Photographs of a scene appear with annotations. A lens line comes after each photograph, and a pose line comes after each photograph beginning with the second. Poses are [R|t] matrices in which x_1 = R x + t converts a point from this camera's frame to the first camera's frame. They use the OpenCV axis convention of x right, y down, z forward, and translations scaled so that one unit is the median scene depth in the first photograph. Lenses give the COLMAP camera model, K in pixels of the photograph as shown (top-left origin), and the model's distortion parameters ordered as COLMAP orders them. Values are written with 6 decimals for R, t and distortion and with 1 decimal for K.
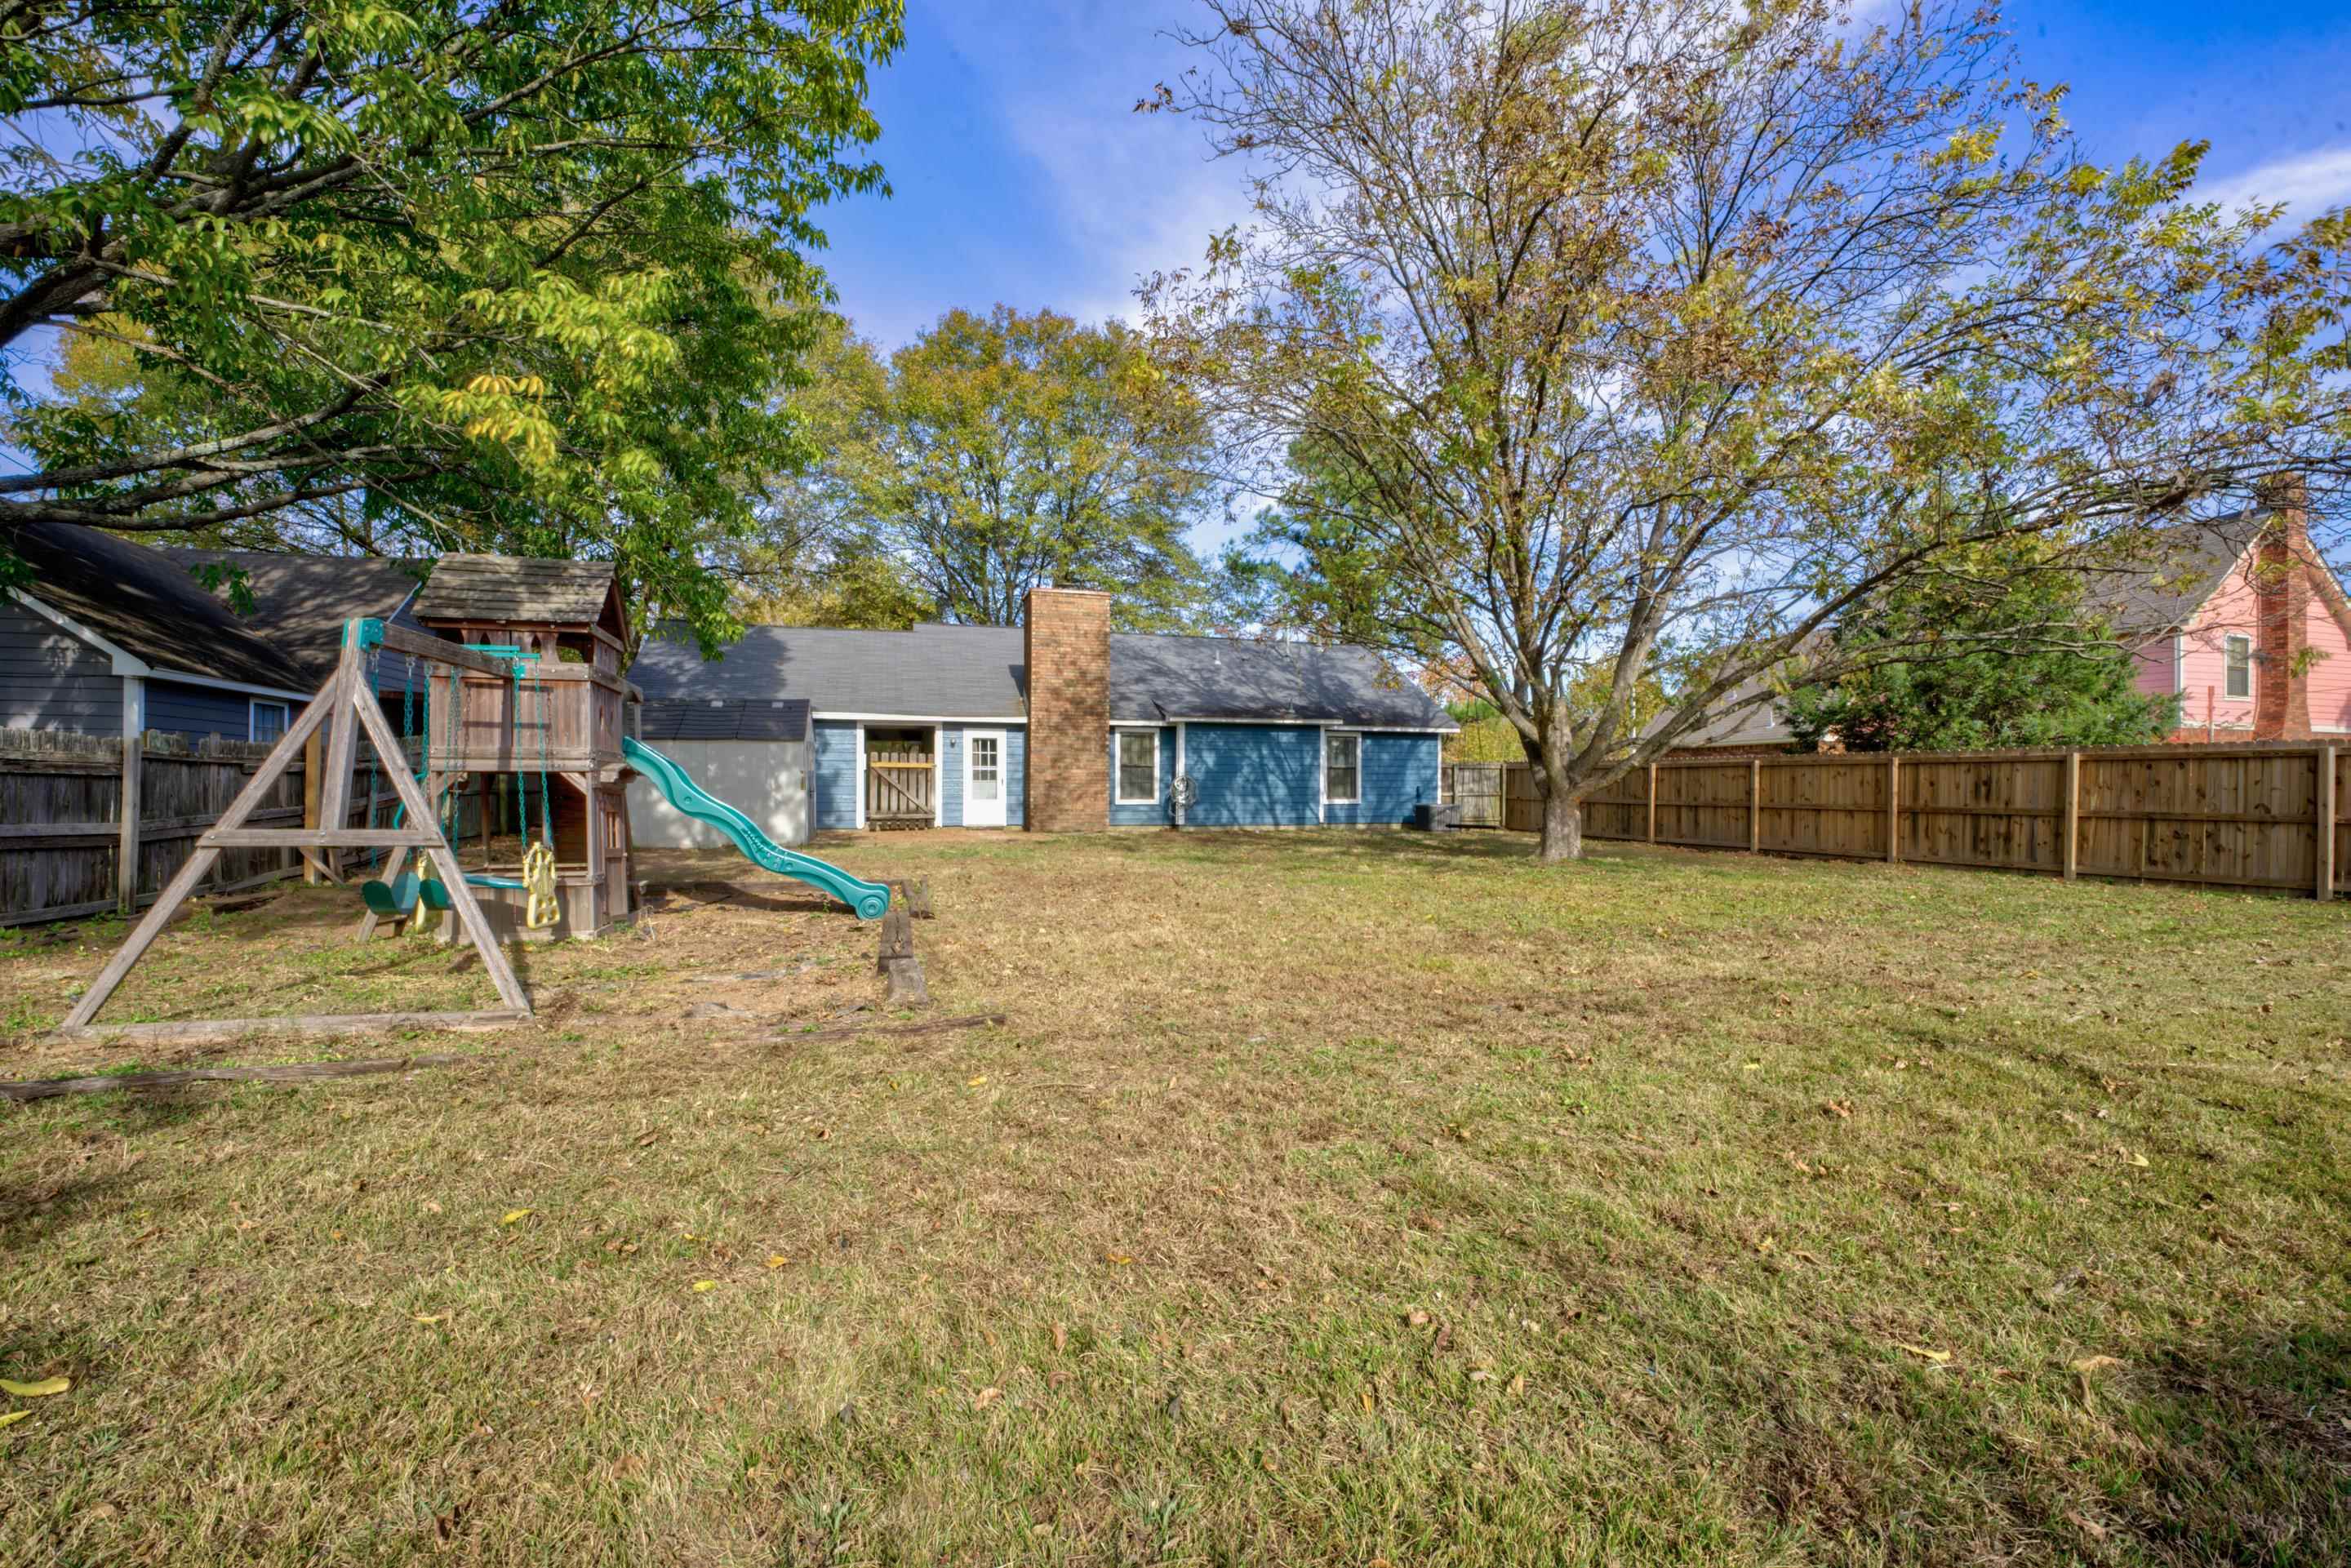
lens RADIAL K [[943.2, 0, 1178.9], [0, 943.2, 779.8], [0, 0, 1]] dist [-0.028445, 0.002945]
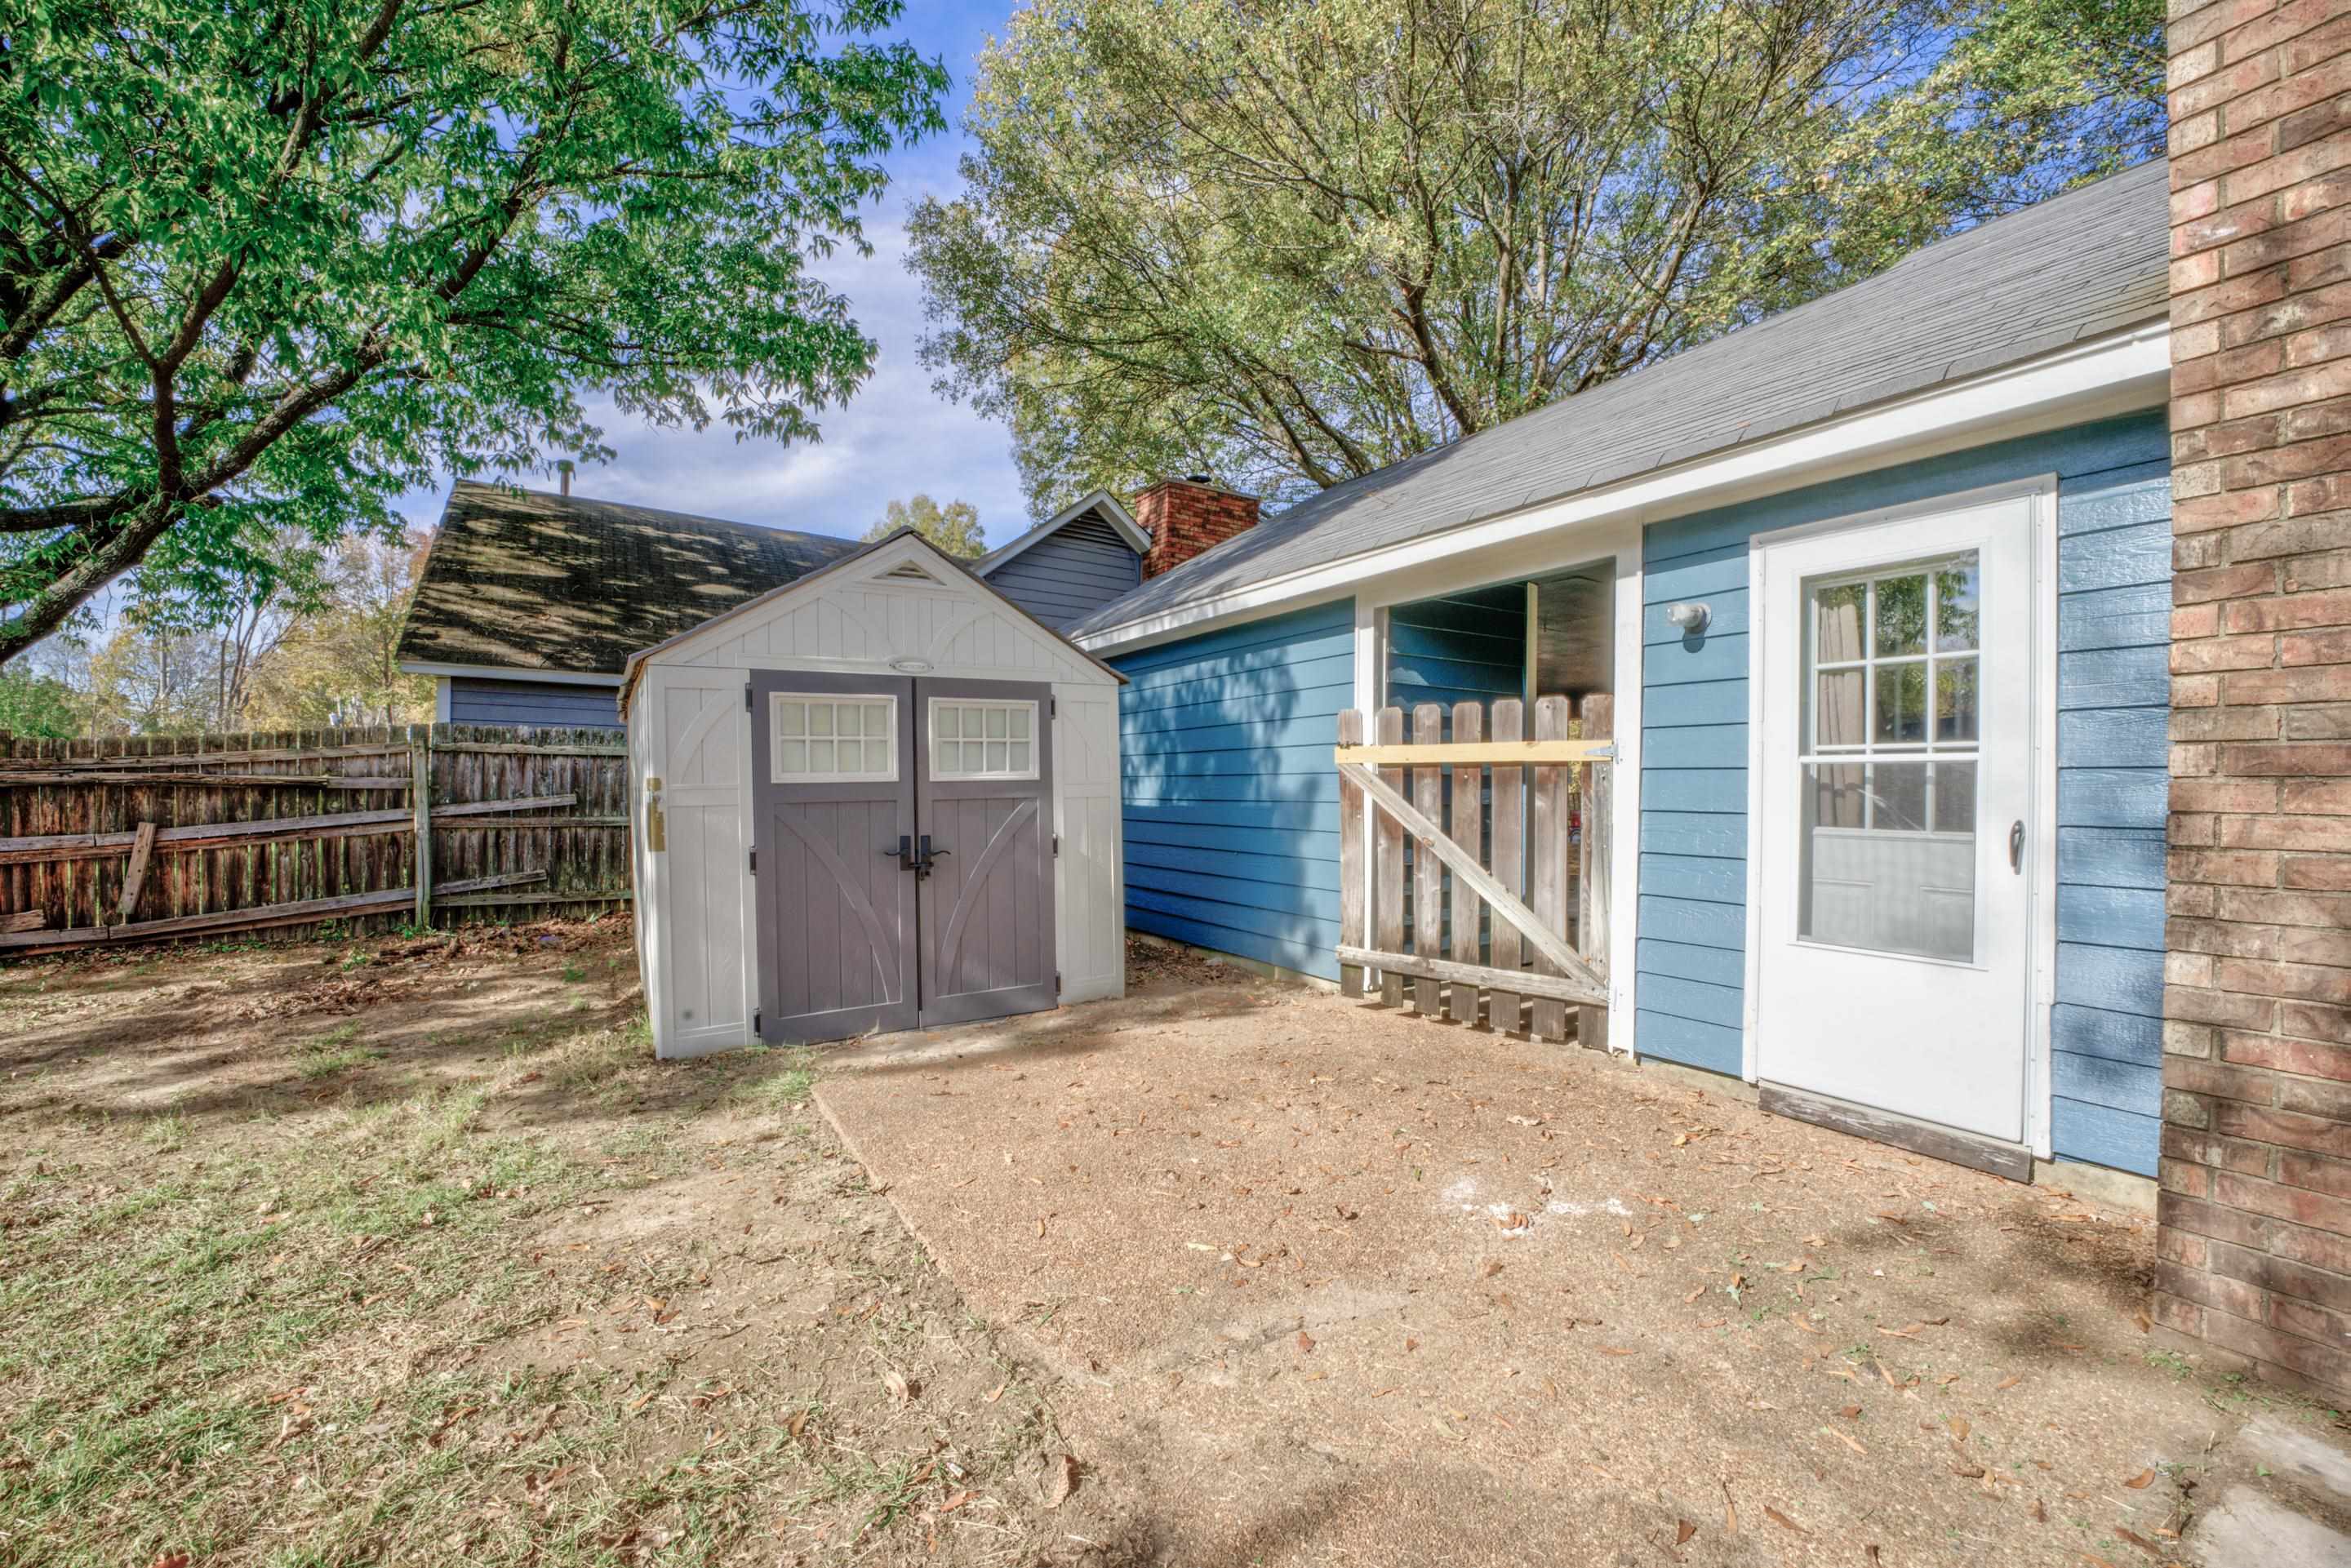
lens RADIAL K [[943.2, 0, 1181.0], [0, 943.2, 793.5], [0, 0, 1]] dist [-0.028445, 0.002945]
pose [[0.244279, 0.004497, -0.969695, -0.083129], [-0.004667, 0.999983, 0.003461, -0.005910], [0.969694, 0.003680, 0.244296, 0.846304]]
